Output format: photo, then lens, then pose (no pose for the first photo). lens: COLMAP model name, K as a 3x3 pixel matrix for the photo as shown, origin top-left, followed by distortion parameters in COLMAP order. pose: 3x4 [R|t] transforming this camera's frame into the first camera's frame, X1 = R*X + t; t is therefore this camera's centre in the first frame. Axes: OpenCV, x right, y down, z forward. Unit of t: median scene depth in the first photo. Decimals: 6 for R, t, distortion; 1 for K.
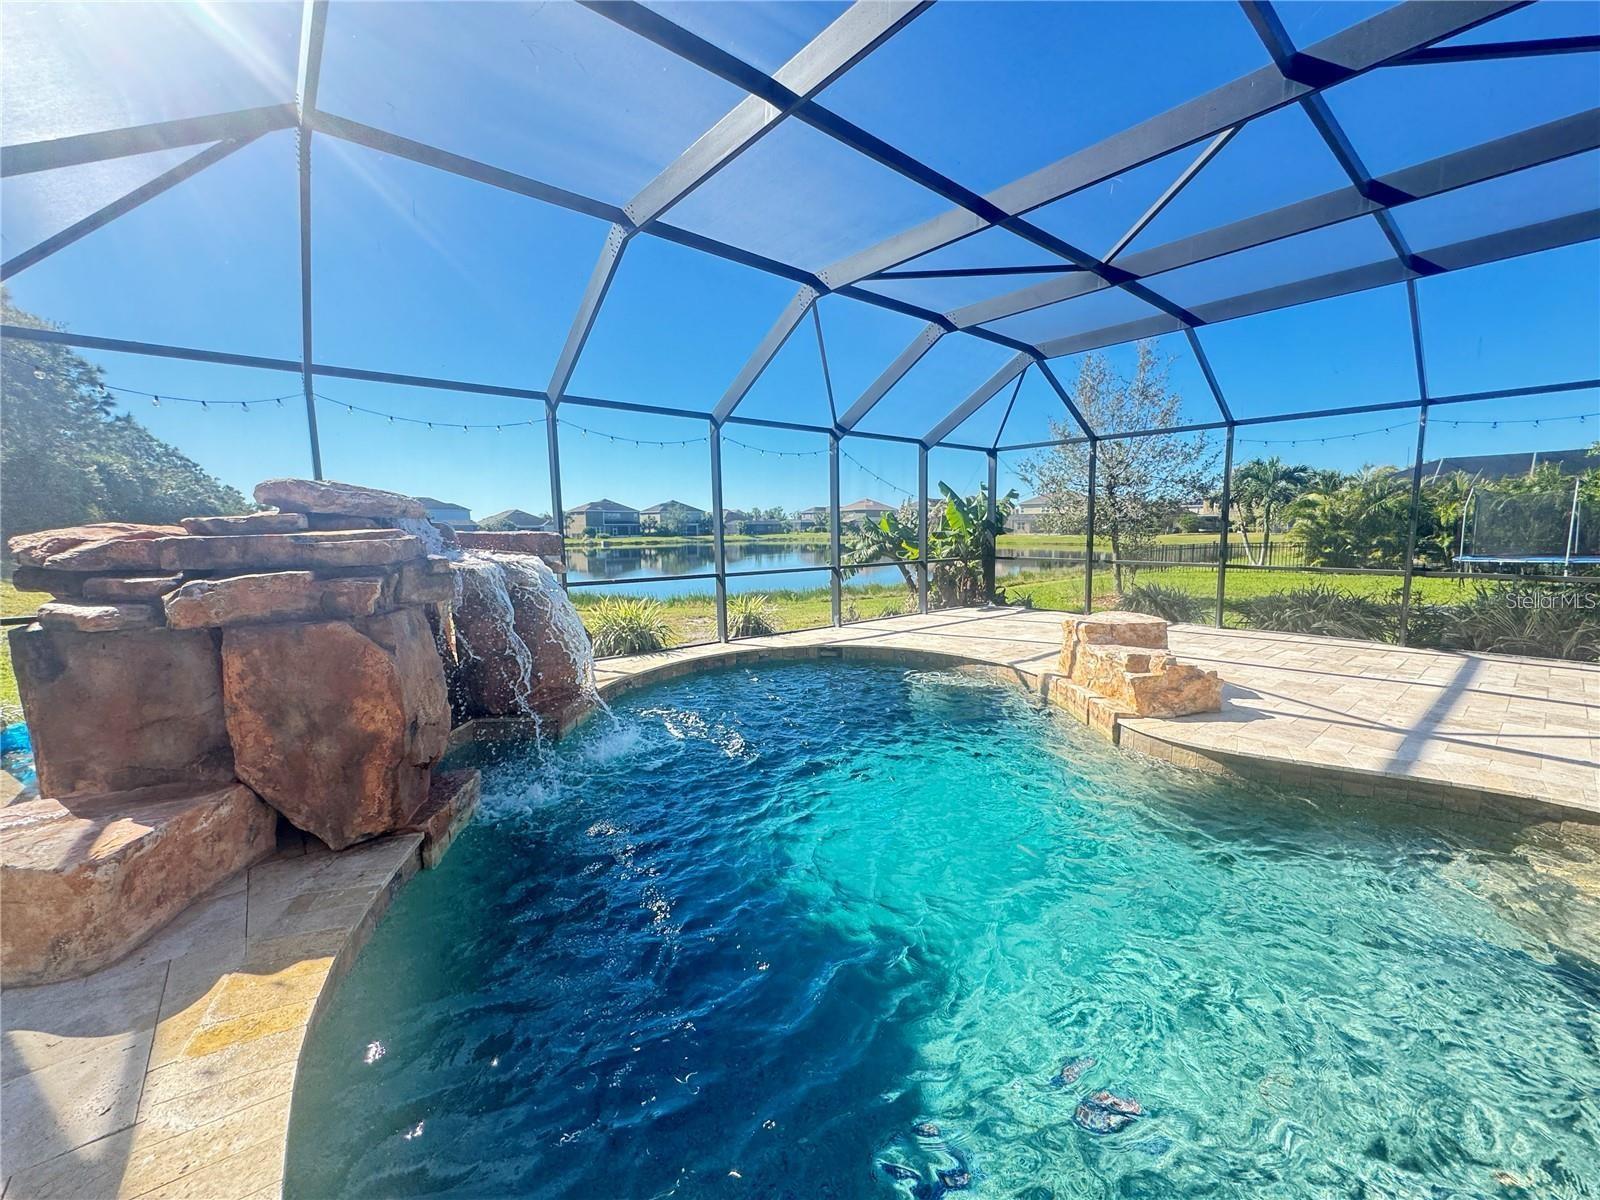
lens RADIAL K [[640.0, 0, 797.2], [0, 640.0, 598.9], [0, 0, 1]] dist [-0.001484, 0.000011]
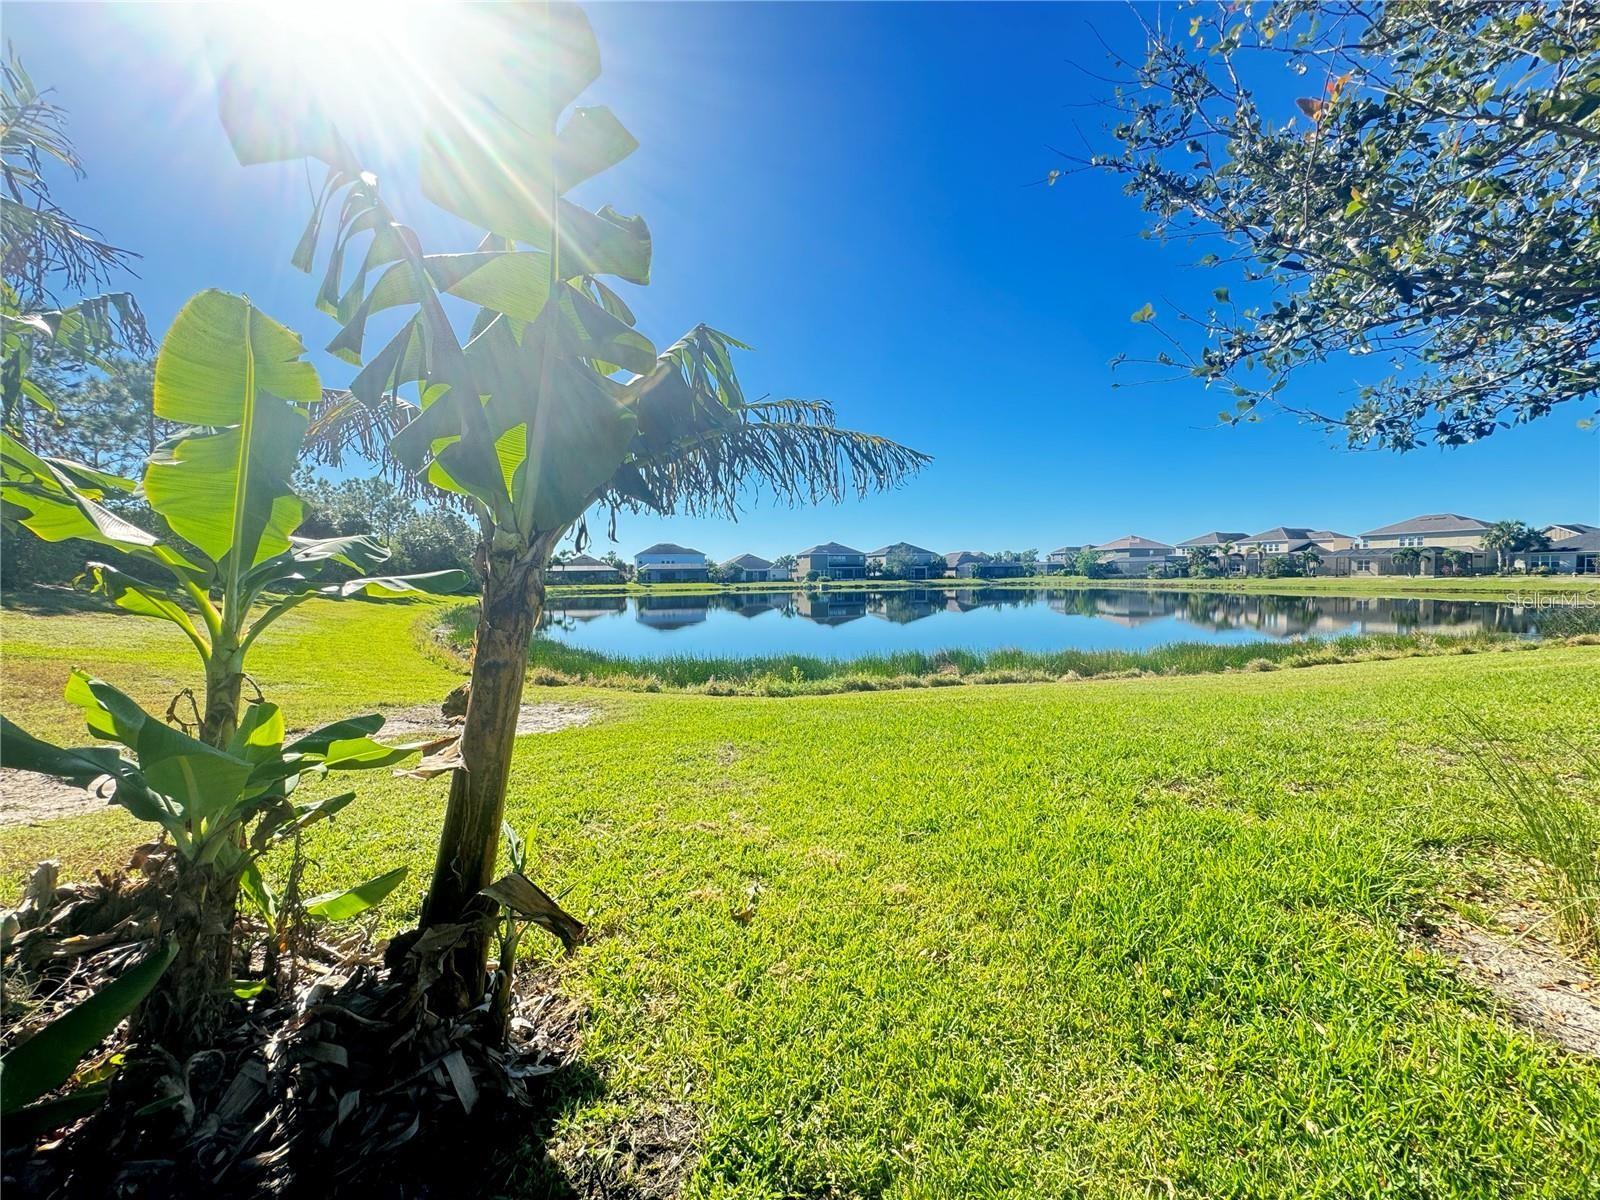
lens RADIAL K [[640.0, 0, 799.0], [0, 640.0, 603.5], [0, 0, 1]] dist [-0.001484, 0.000011]
pose [[0.923553, 0.015320, -0.383164, 0.487467], [-0.040006, 0.997599, -0.056539, -0.059039], [0.381378, 0.067546, 0.921948, 1.190307]]
